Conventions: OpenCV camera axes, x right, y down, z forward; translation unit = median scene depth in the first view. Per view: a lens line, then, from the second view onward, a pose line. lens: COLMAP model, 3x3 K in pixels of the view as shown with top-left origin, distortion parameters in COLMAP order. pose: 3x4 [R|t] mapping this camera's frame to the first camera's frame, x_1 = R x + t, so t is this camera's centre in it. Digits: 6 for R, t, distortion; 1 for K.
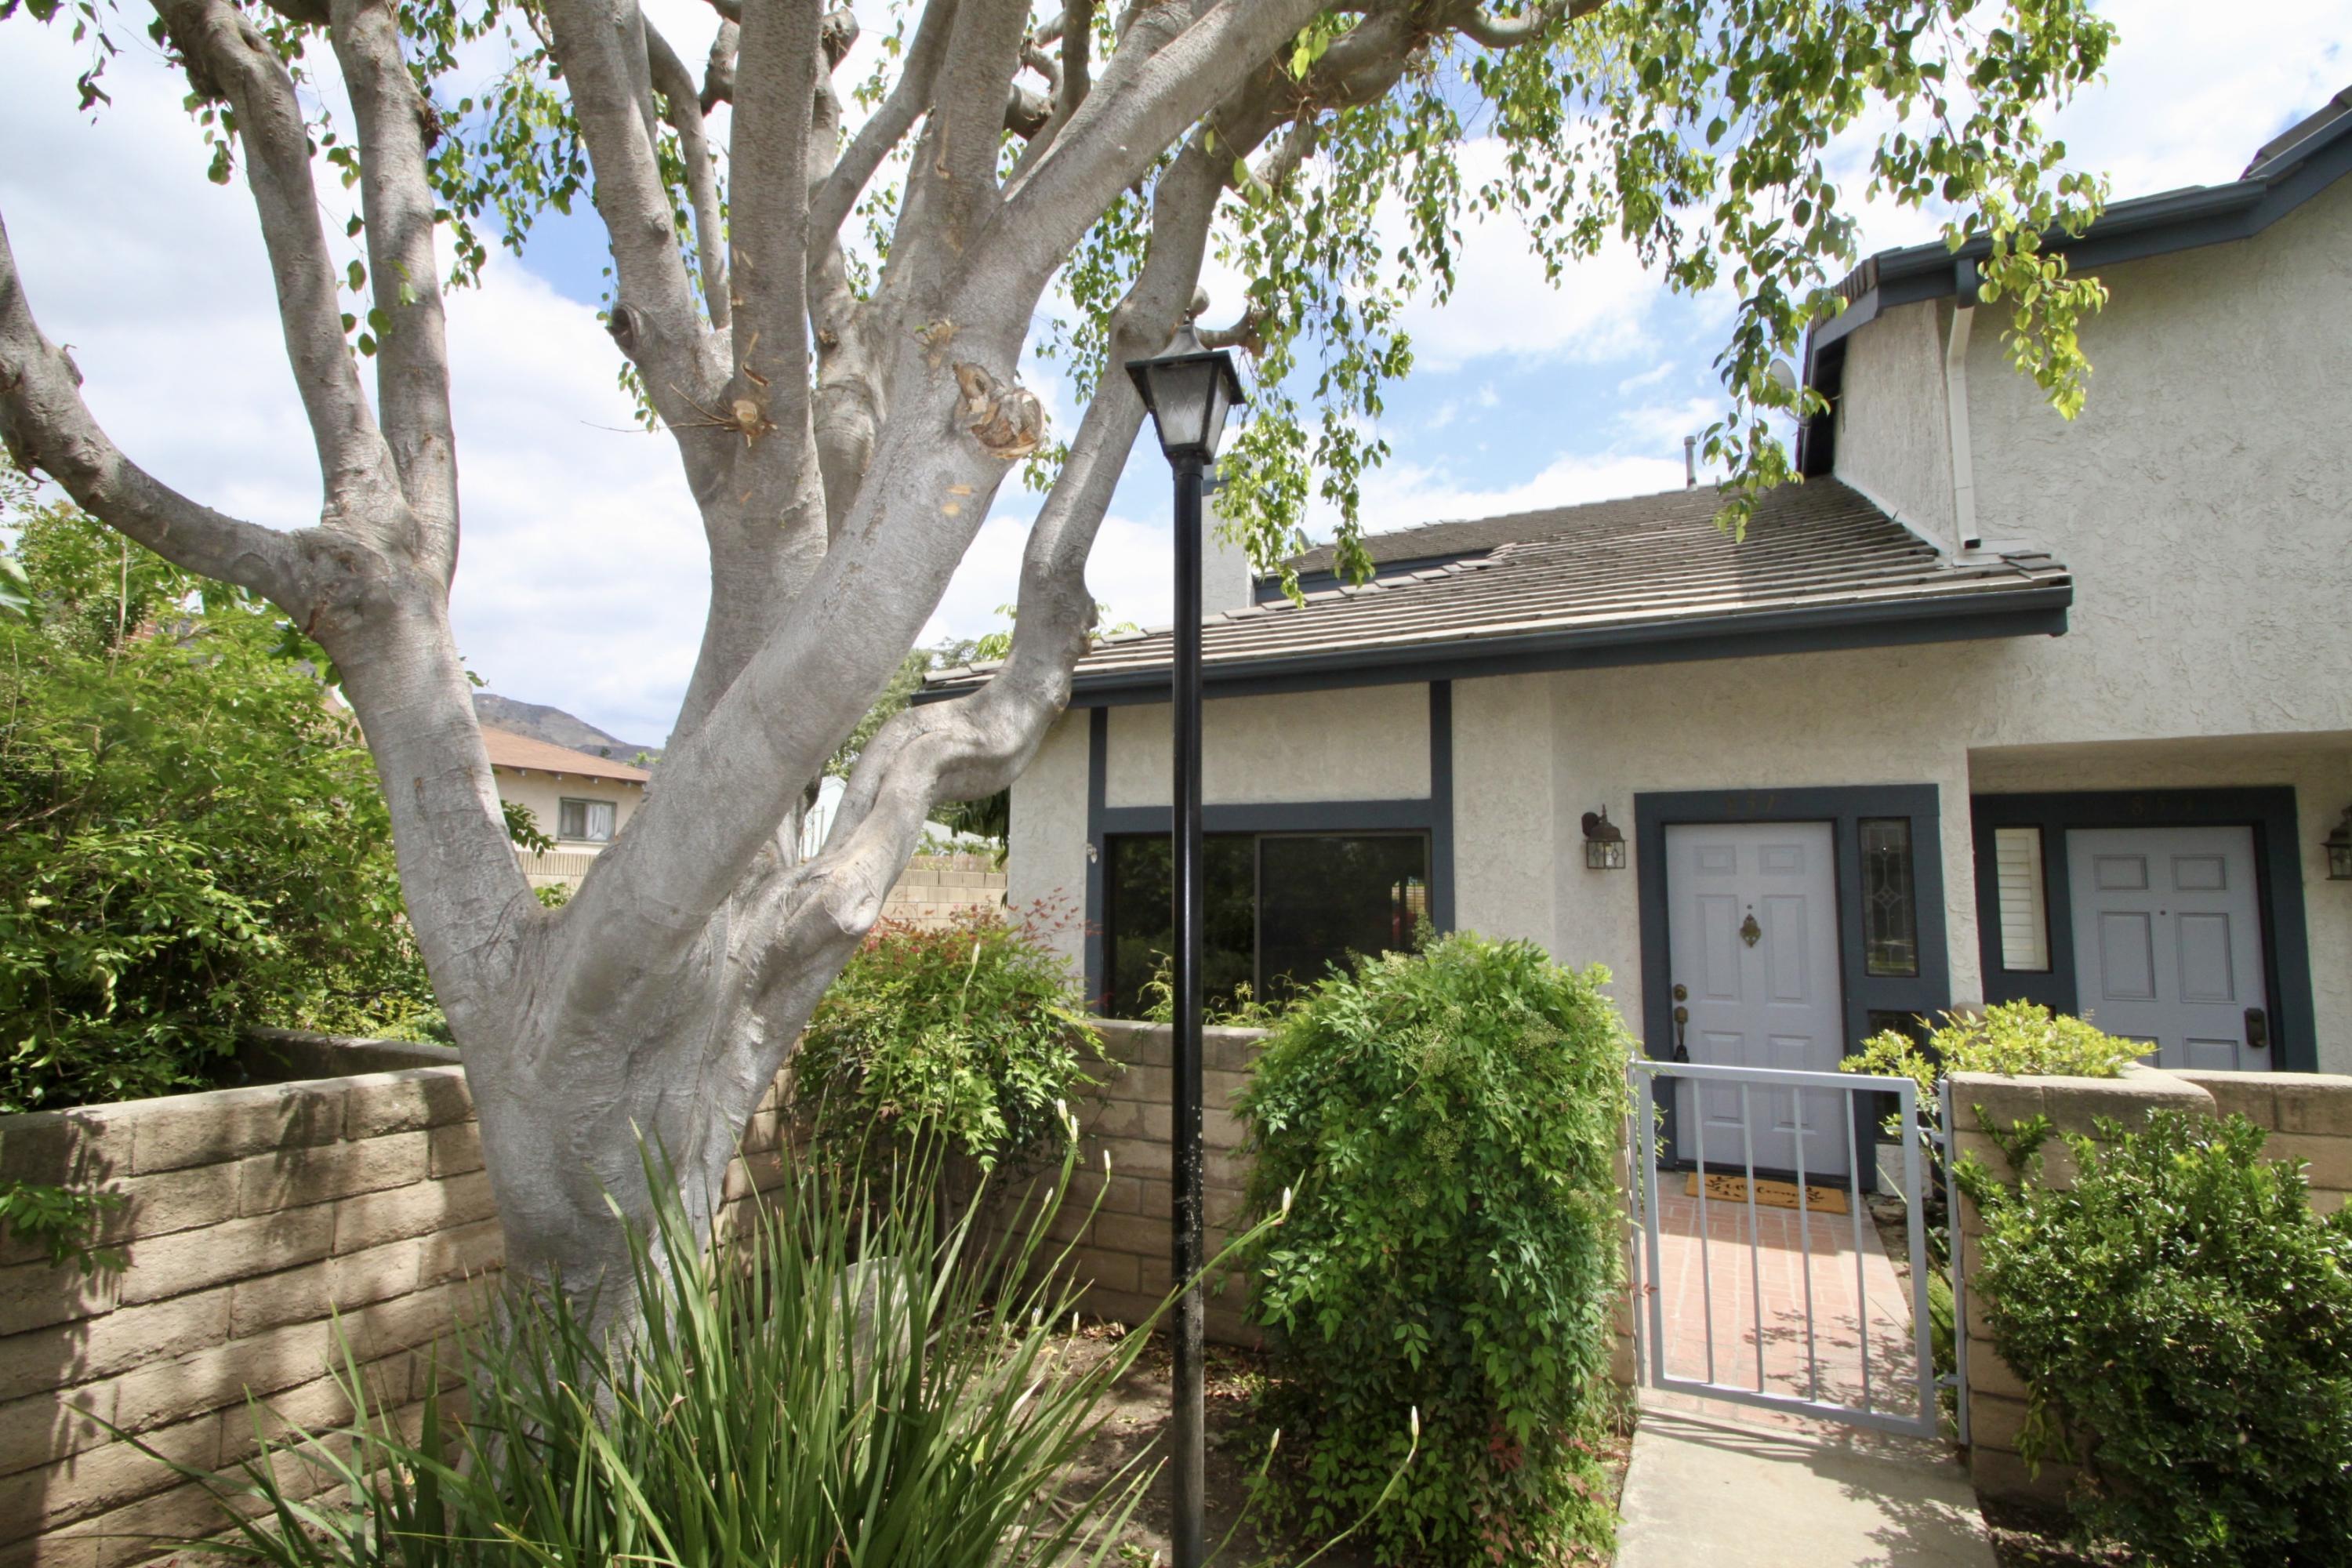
lens RADIAL K [[1080.3, 0, 1180.5], [0, 1080.3, 790.8], [0, 0, 1]] dist [0.000342, -0.011430]
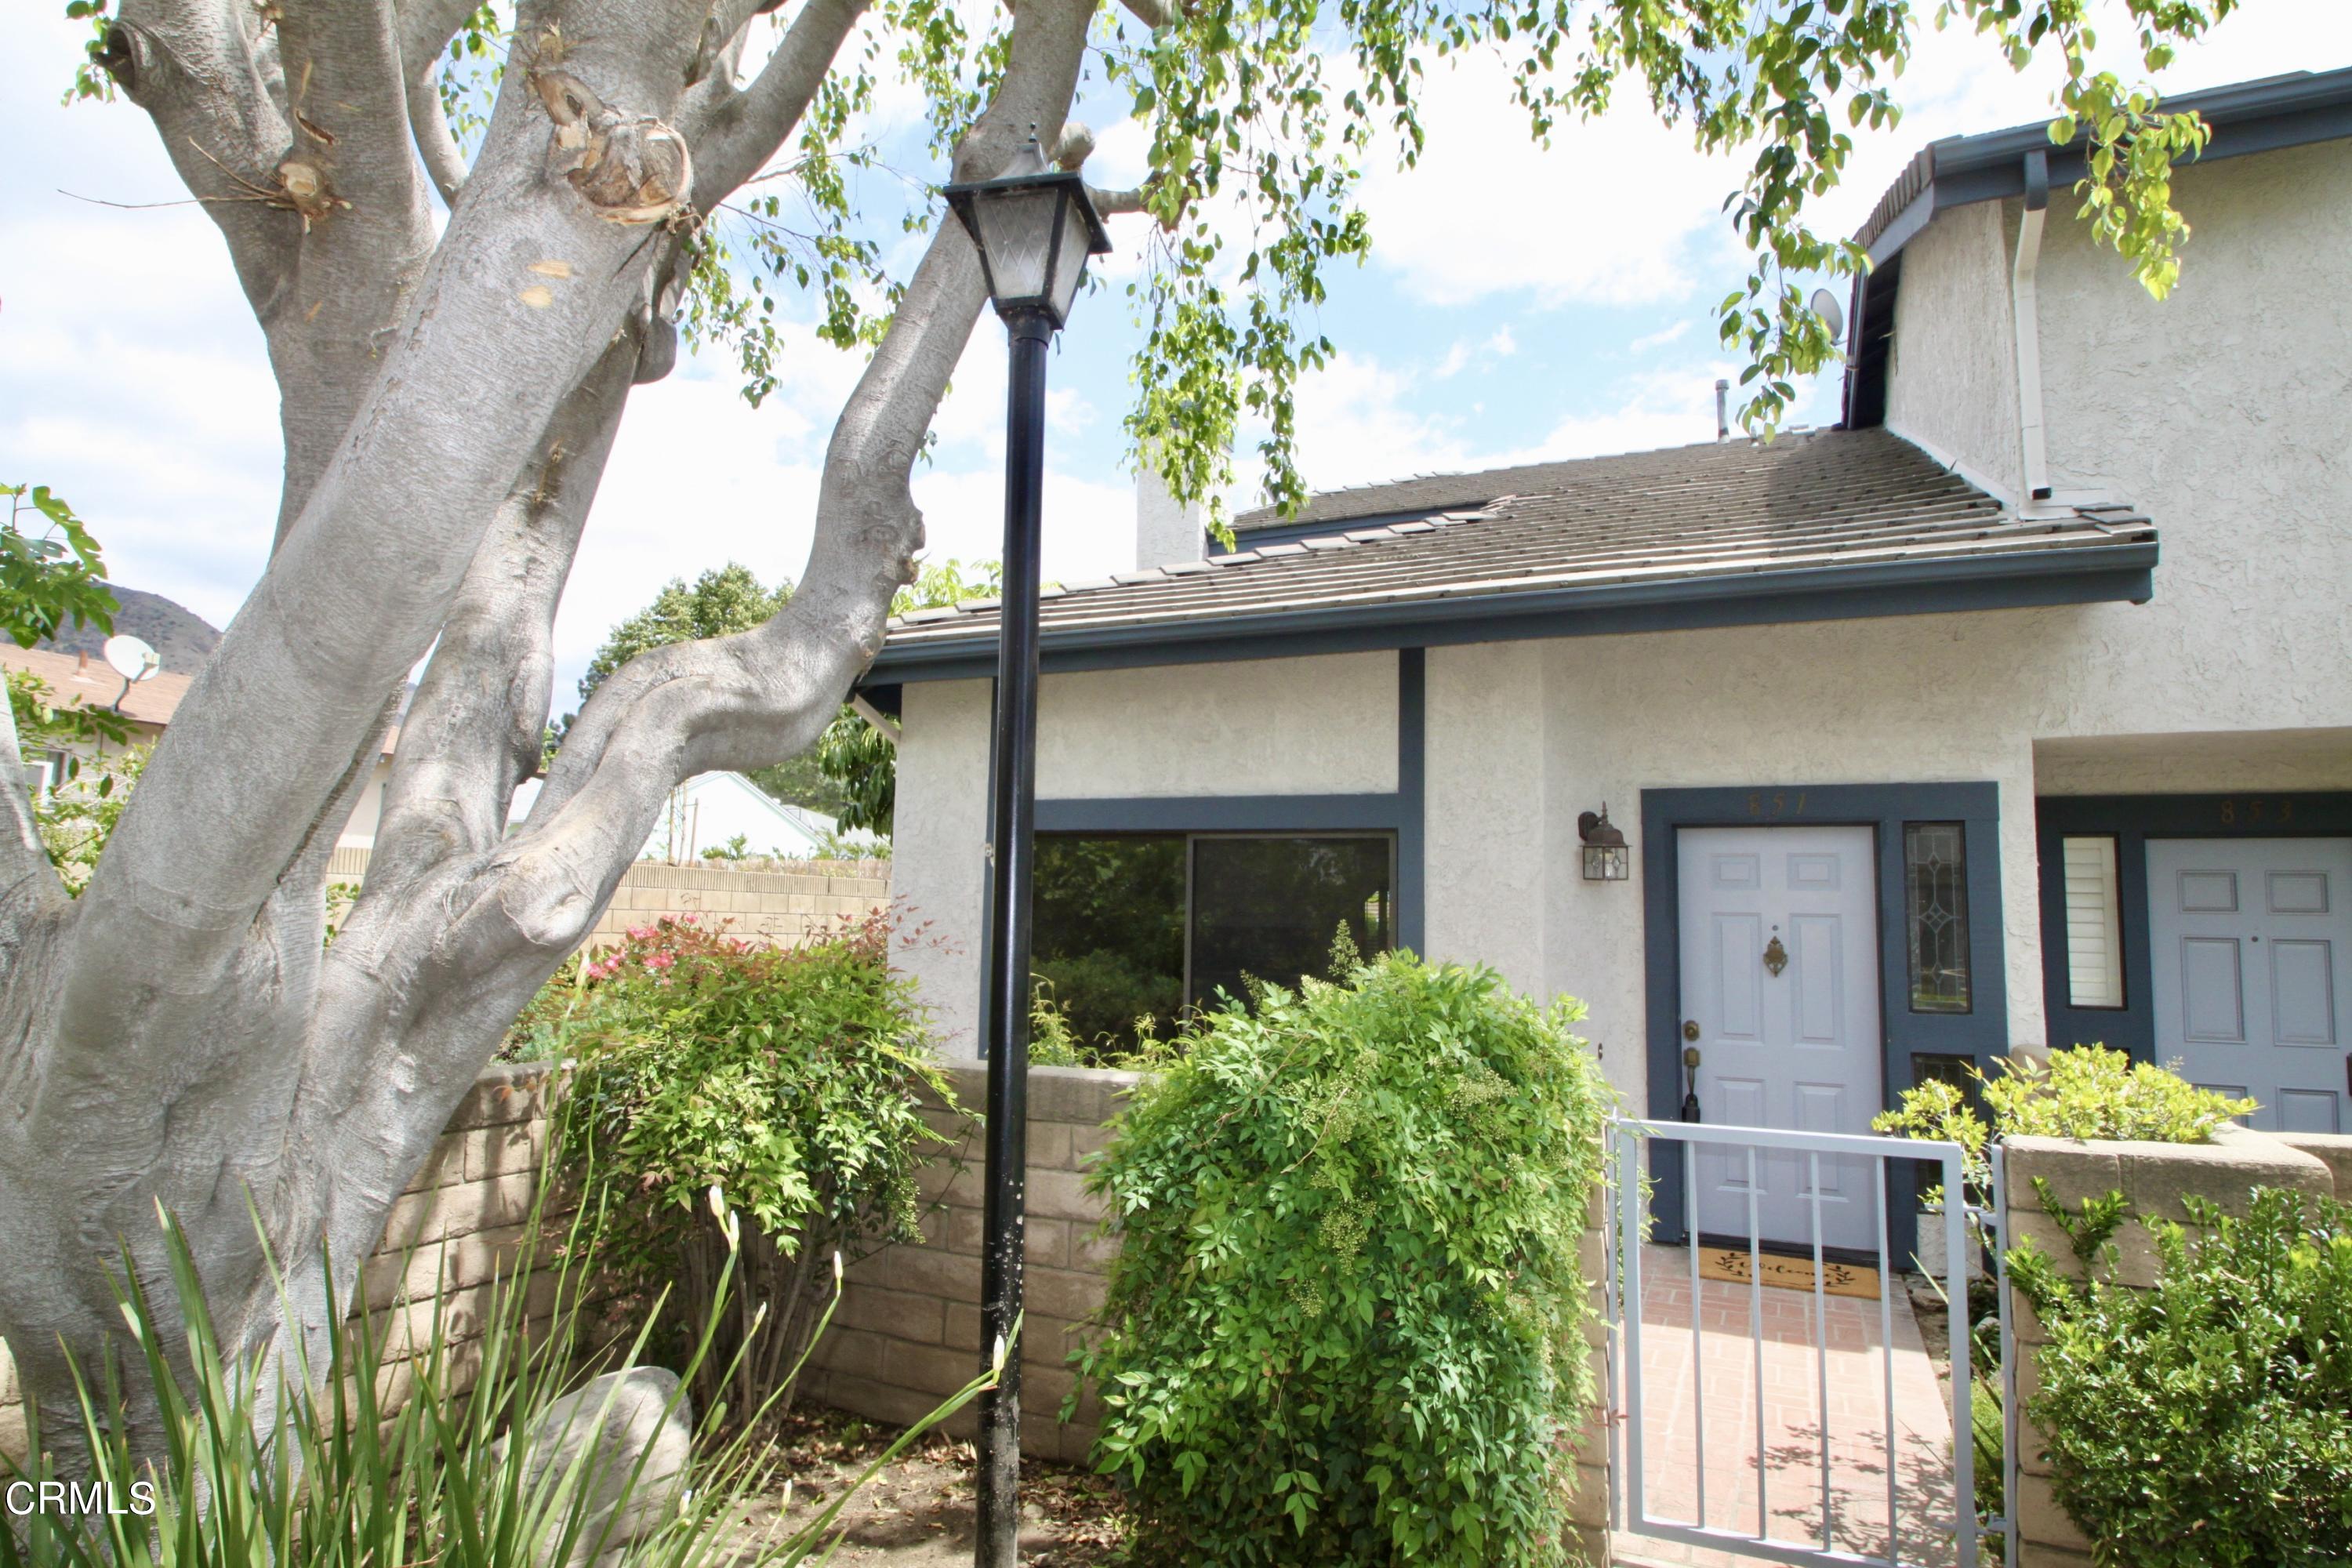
lens RADIAL K [[1264.3, 0, 1171.3], [0, 1264.3, 795.1], [0, 0, 1]] dist [-0.018571, -0.006840]
pose [[0.999476, 0.013792, 0.029278, 0.060967], [-0.013934, 0.999892, 0.004645, 0.013573], [-0.029211, -0.005051, 0.999561, 0.085493]]
